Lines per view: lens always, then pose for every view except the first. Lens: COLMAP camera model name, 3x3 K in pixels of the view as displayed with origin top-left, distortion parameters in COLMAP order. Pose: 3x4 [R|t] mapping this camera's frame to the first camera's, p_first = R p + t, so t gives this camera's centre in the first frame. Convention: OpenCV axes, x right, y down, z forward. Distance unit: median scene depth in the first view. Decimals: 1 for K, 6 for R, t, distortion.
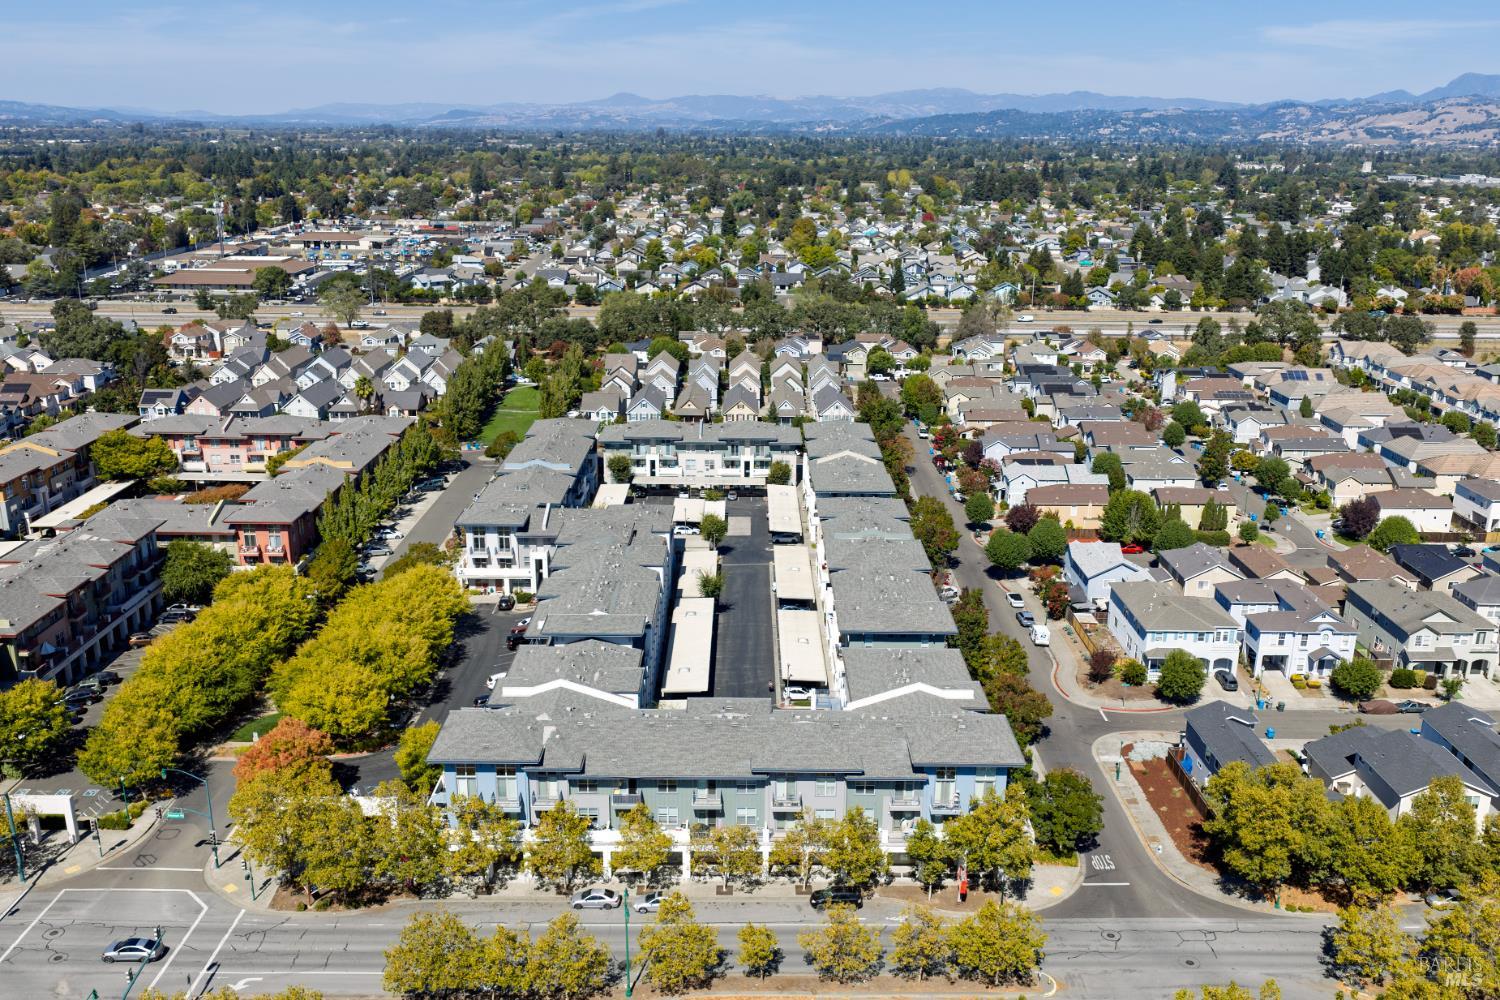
lens RADIAL K [[1286.1, 0, 769.6], [0, 1286.1, 519.0], [0, 0, 1]] dist [0.010689, -0.018716]
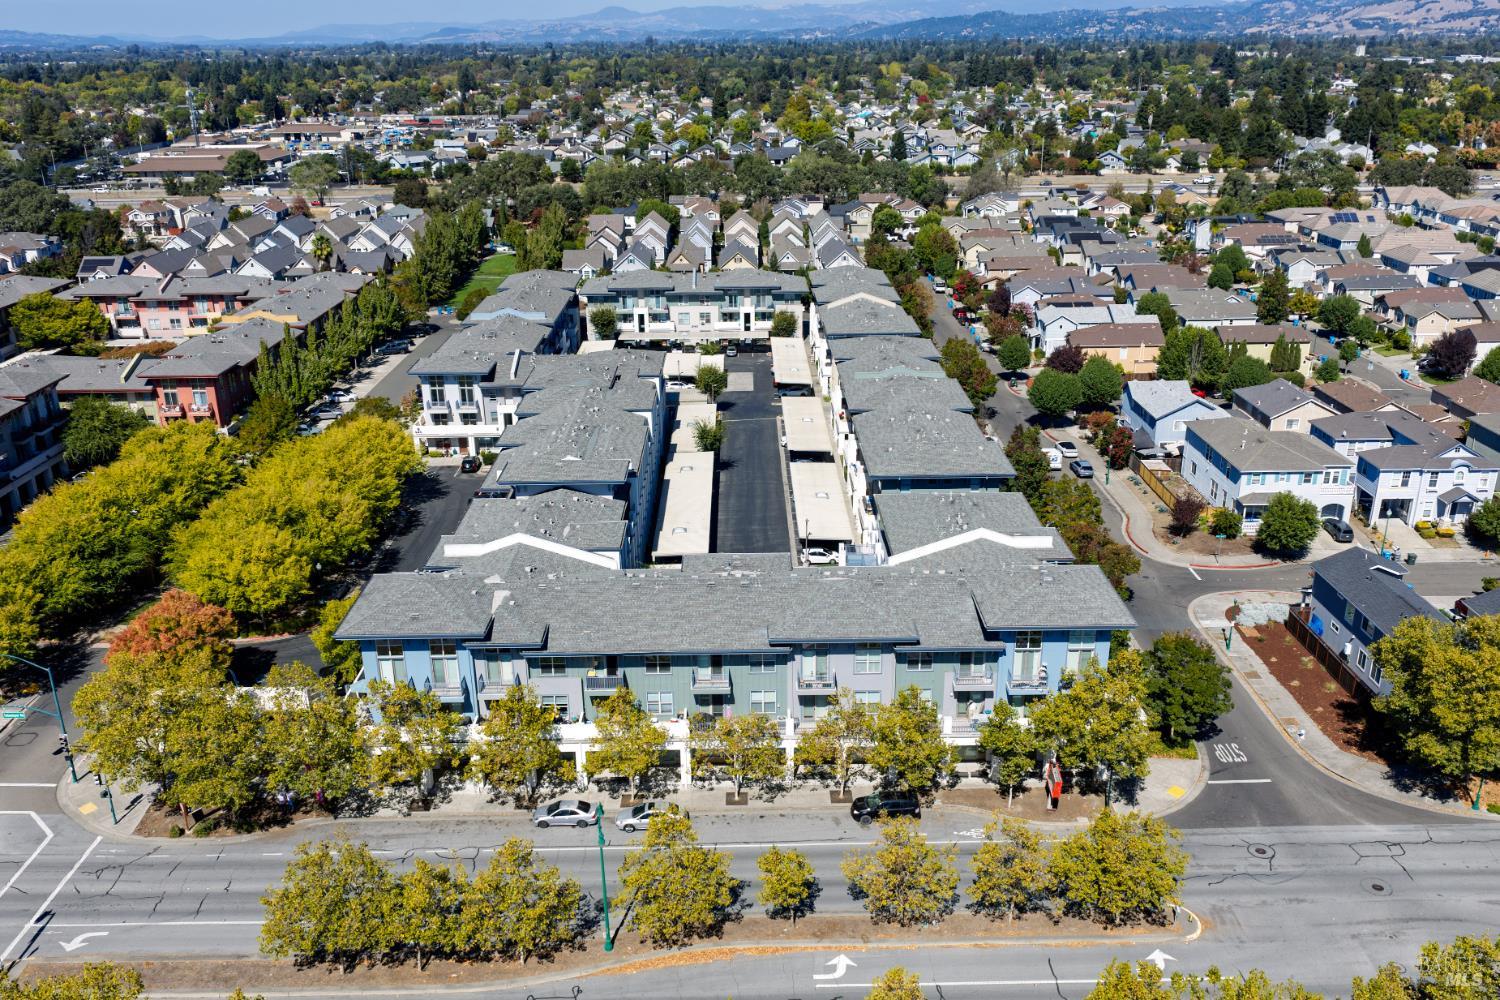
lens RADIAL K [[1242.8, 0, 750.0], [0, 1242.8, 500.0], [0, 0, 1]] dist [0.008749, -0.014042]
pose [[0.999672, -0.021610, -0.013767, -0.008287], [0.022397, 0.997955, 0.059865, 0.042727], [0.012445, -0.060153, 0.998112, 0.173041]]
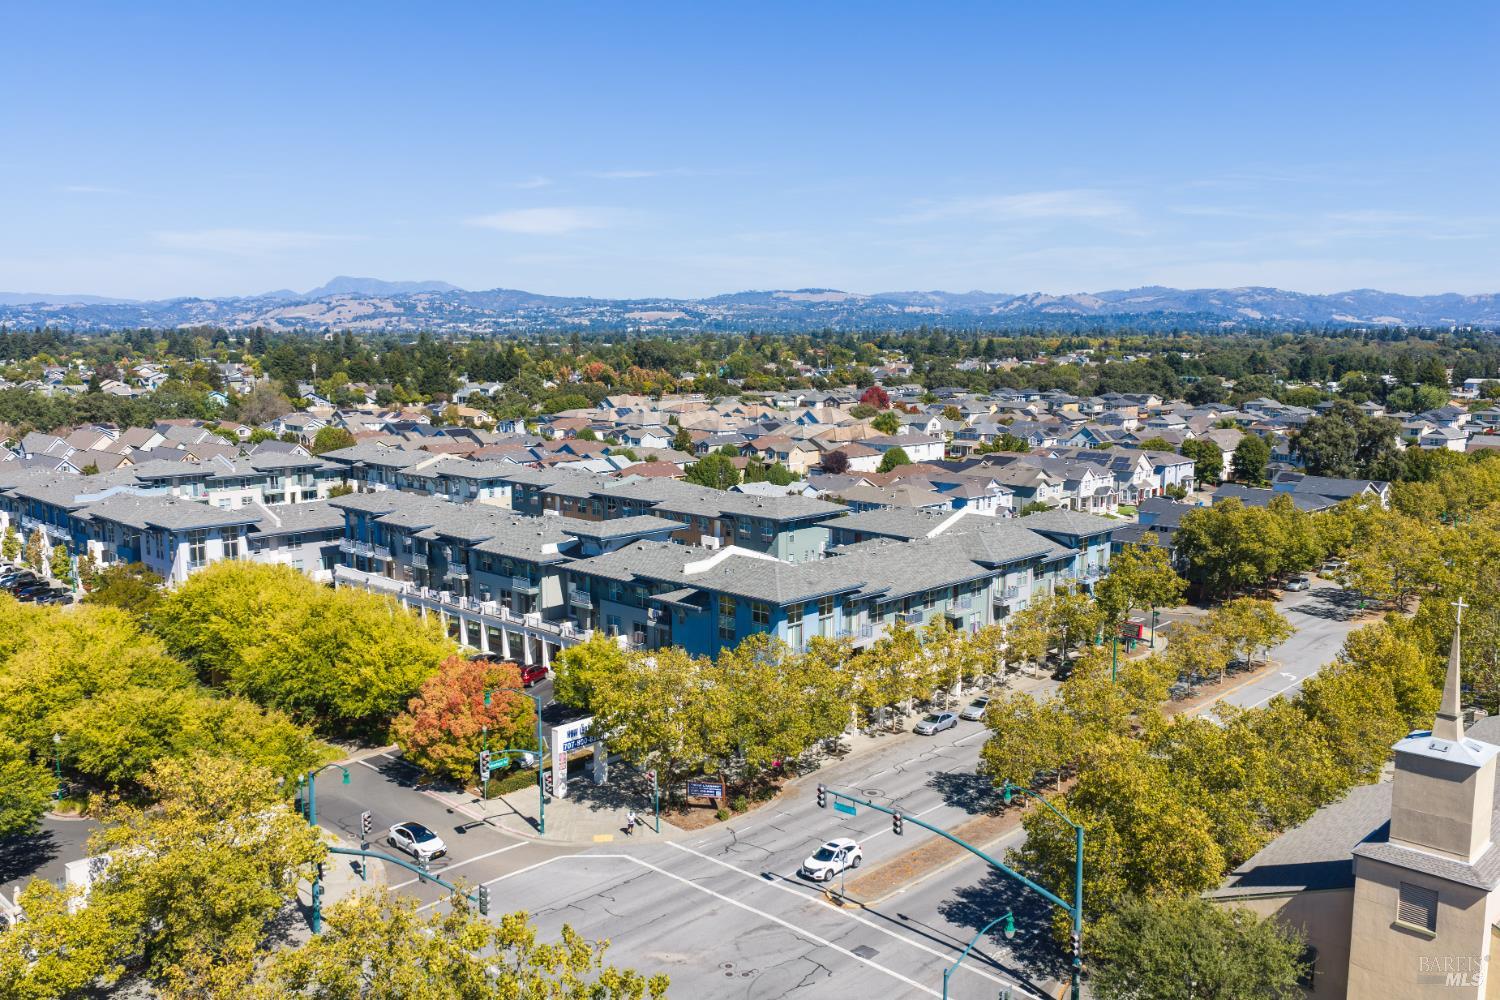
lens RADIAL K [[1242.8, 0, 750.0], [0, 1242.8, 500.0], [0, 0, 1]] dist [0.008749, -0.014042]
pose [[0.703154, -0.107701, 0.702833, -0.502508], [0.214682, 0.974488, -0.065451, 0.103551], [-0.677854, 0.196908, 0.708337, 0.264186]]
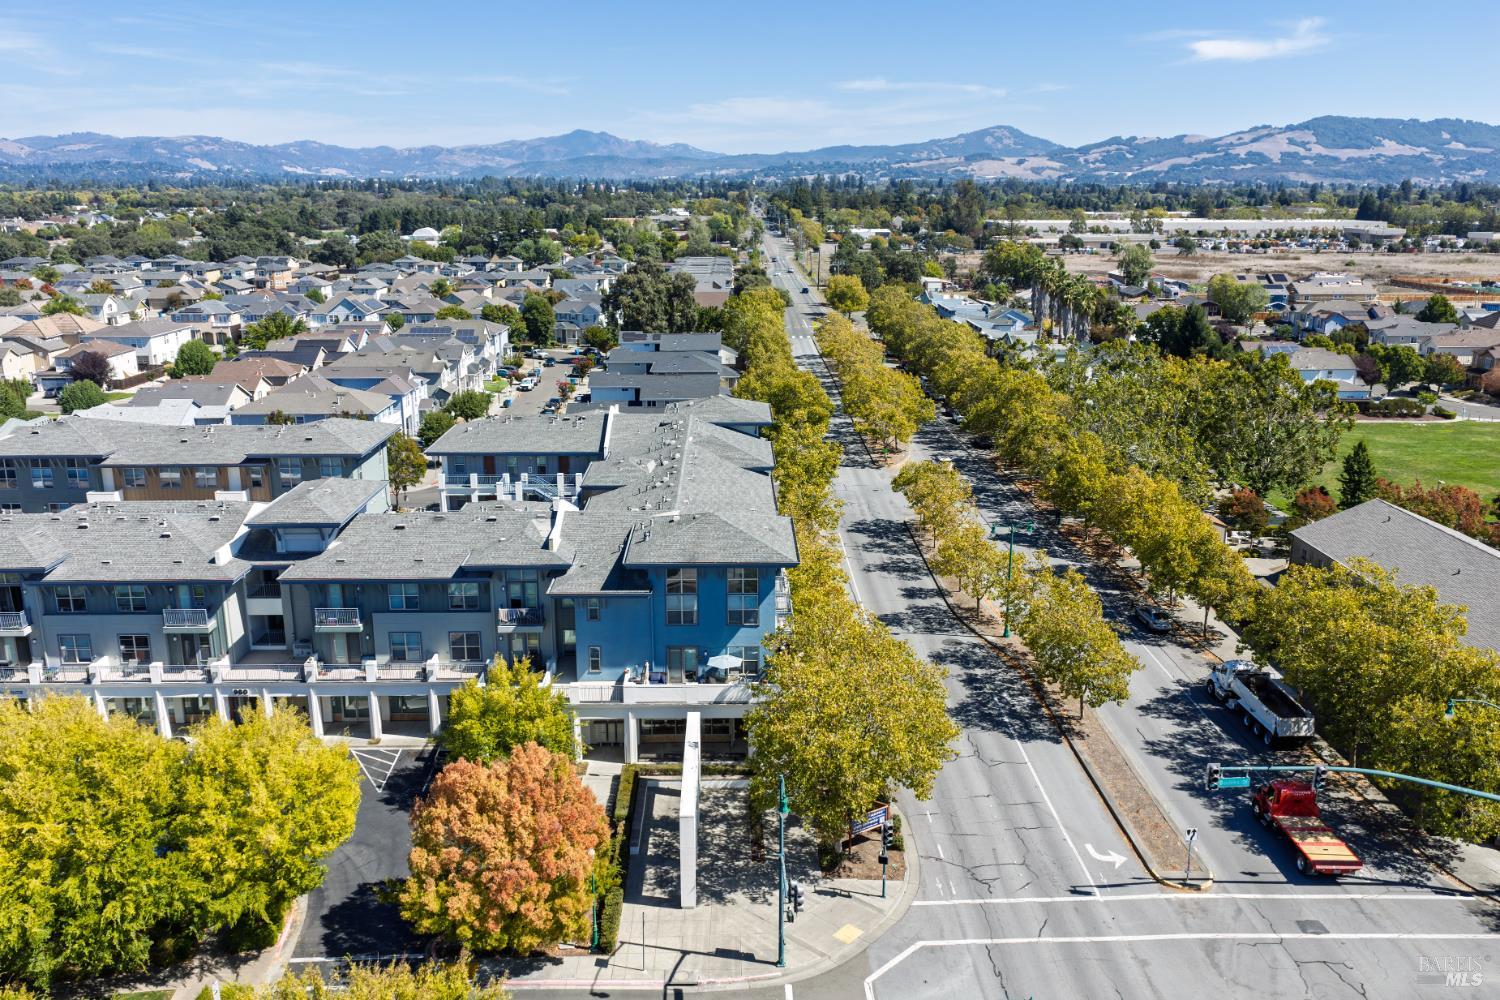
lens RADIAL K [[1242.8, 0, 750.0], [0, 1242.8, 500.0], [0, 0, 1]] dist [0.008749, -0.014042]
pose [[-0.004554, -0.260022, 0.965592, -0.519103], [0.292716, 0.922960, 0.249923, -0.002510], [-0.956189, 0.283782, 0.071909, 0.586527]]
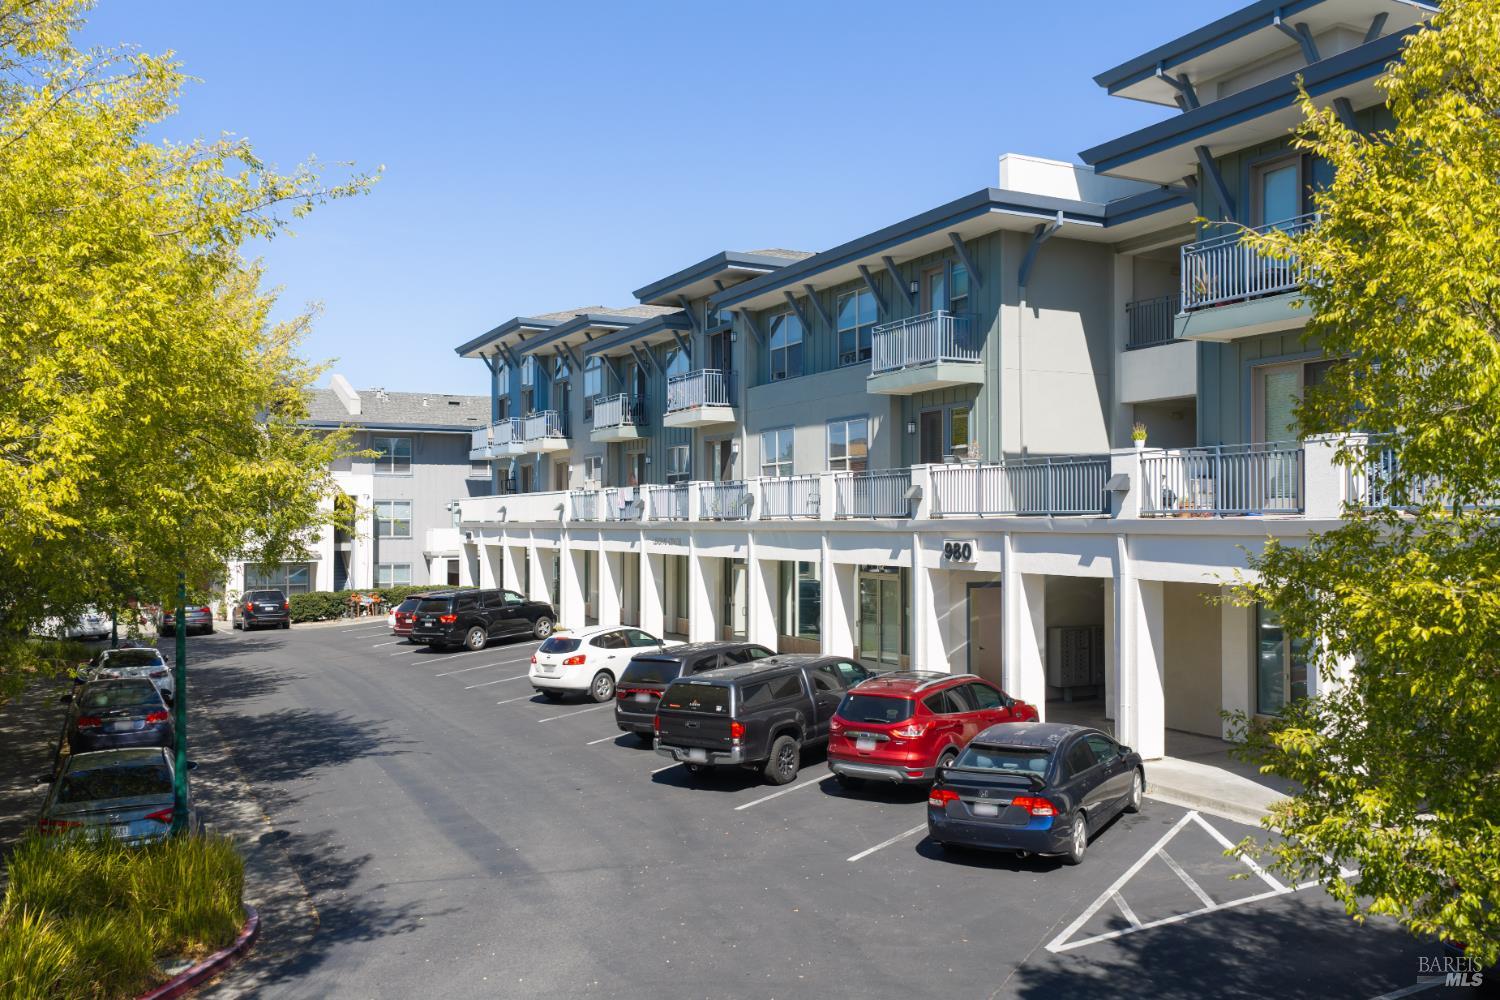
lens RADIAL K [[1242.8, 0, 750.0], [0, 1242.8, 500.0], [0, 0, 1]] dist [0.008749, -0.014042]
pose [[0.897409, -0.011647, 0.441045, -0.223977], [0.147222, 0.950261, -0.274463, 0.131325], [-0.415911, 0.311237, 0.854488, 0.689952]]
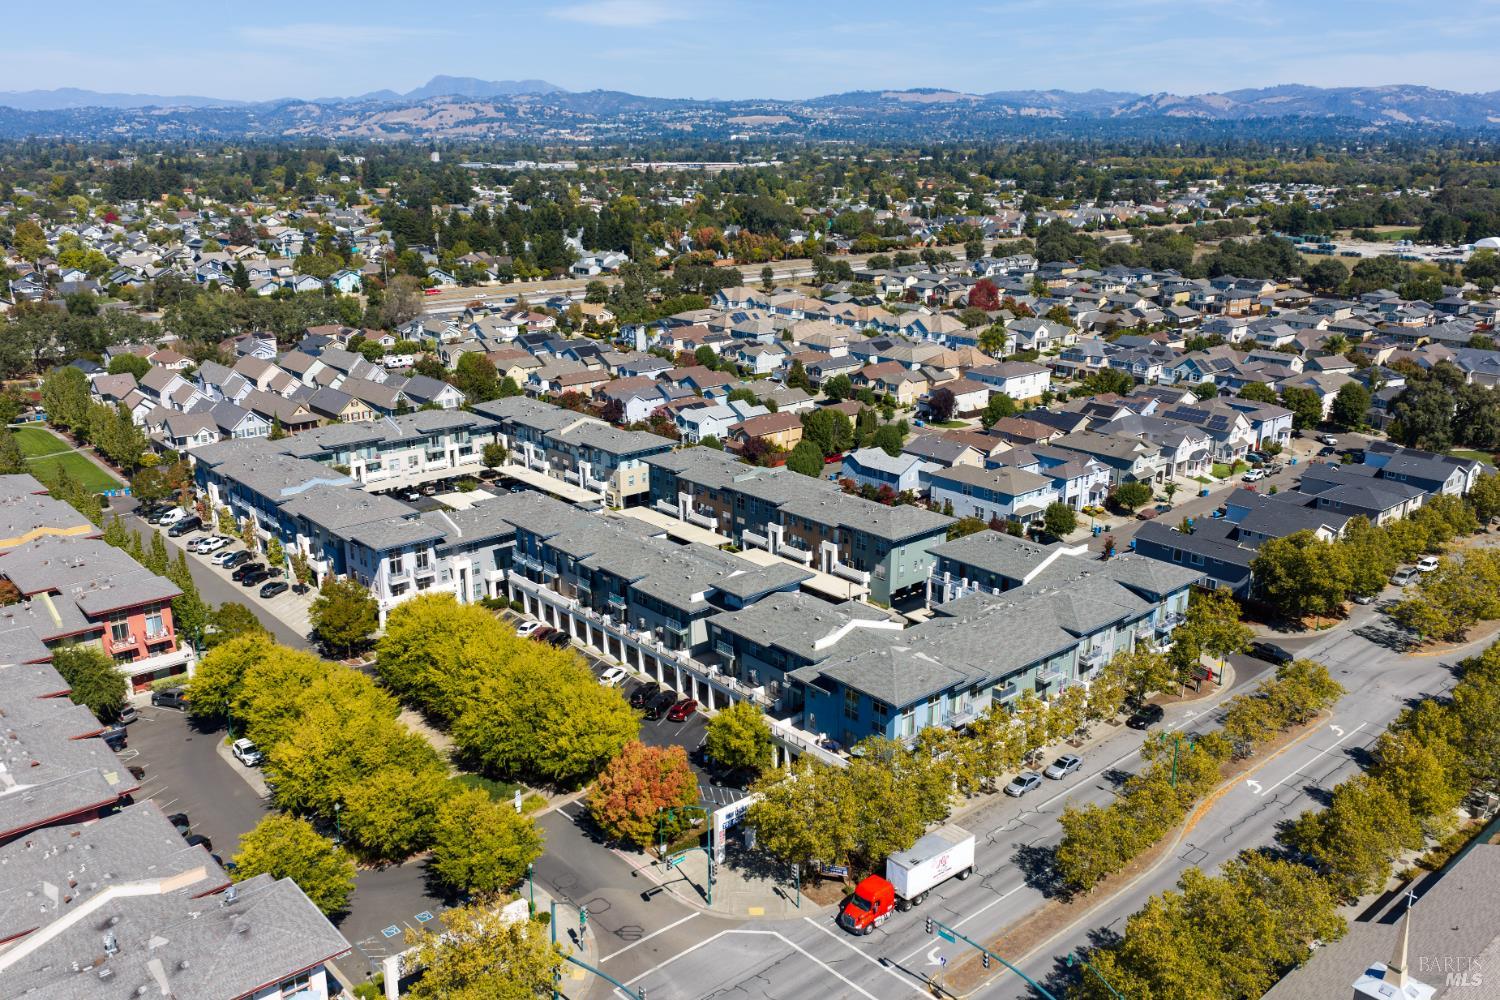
lens RADIAL K [[1242.8, 0, 750.0], [0, 1242.8, 500.0], [0, 0, 1]] dist [0.008749, -0.014042]
pose [[0.758878, -0.195554, 0.621179, -0.559012], [0.196948, 0.978101, 0.067311, -0.035437], [-0.620738, 0.071259, 0.780773, 0.182338]]
